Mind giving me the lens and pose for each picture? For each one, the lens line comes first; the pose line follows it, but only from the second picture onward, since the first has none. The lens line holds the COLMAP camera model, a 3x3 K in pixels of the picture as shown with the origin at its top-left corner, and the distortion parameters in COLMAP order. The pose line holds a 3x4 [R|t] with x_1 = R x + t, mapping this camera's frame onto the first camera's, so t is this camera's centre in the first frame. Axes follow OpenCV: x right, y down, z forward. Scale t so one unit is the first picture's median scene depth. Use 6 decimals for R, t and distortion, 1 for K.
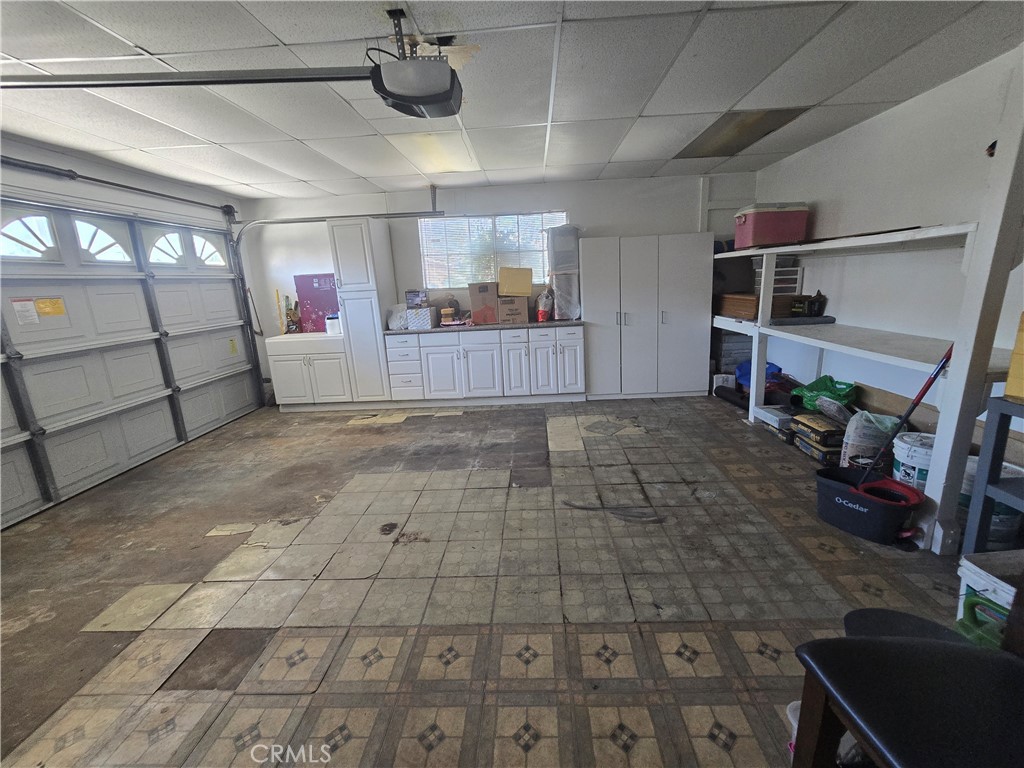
lens RADIAL K [[427.6, 0, 512.0], [0, 427.6, 384.0], [0, 0, 1]] dist [-0.000962, 0.000018]
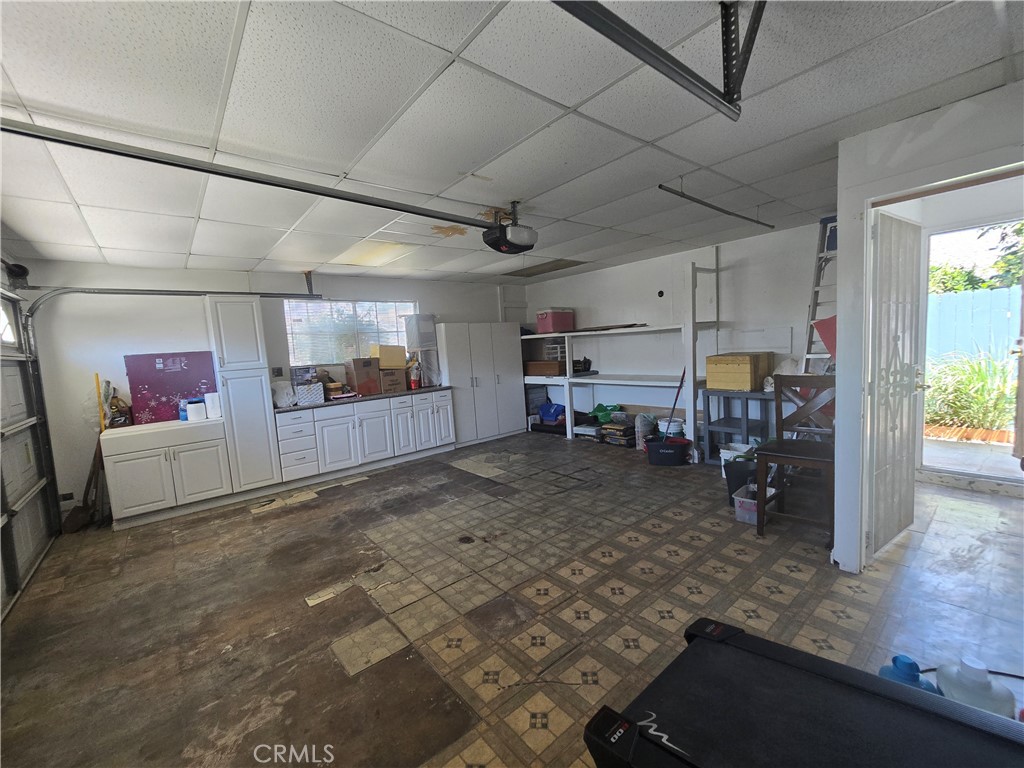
lens RADIAL K [[427.6, 0, 512.0], [0, 427.6, 384.0], [0, 0, 1]] dist [-0.000962, 0.000018]
pose [[0.748567, -0.061358, 0.660215, -0.537111], [0.184535, 0.975649, -0.118556, 0.033904], [-0.636863, 0.210580, 0.741661, -0.064859]]
